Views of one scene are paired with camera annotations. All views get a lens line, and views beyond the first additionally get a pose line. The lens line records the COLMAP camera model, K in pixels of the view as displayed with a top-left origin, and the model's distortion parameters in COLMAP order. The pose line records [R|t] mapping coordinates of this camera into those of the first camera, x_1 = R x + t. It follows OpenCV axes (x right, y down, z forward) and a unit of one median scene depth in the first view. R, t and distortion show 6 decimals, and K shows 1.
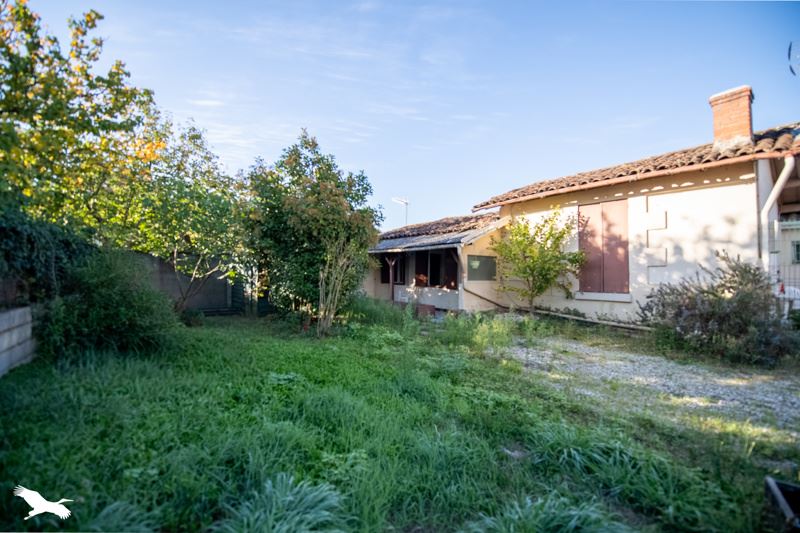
lens RADIAL K [[325.5, 0, 399.9], [0, 325.5, 264.8], [0, 0, 1]] dist [-0.000726, -0.006189]
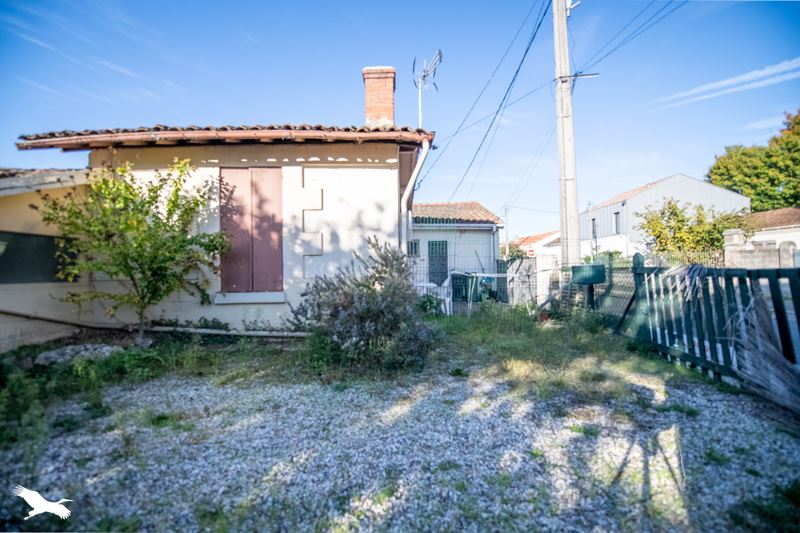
lens RADIAL K [[325.5, 0, 399.9], [0, 325.5, 264.8], [0, 0, 1]] dist [-0.000726, -0.006189]
pose [[0.605643, 0.000429, 0.795736, 0.263998], [-0.003201, 0.999993, 0.001897, 0.023703], [-0.795730, -0.003696, 0.605640, 0.319606]]
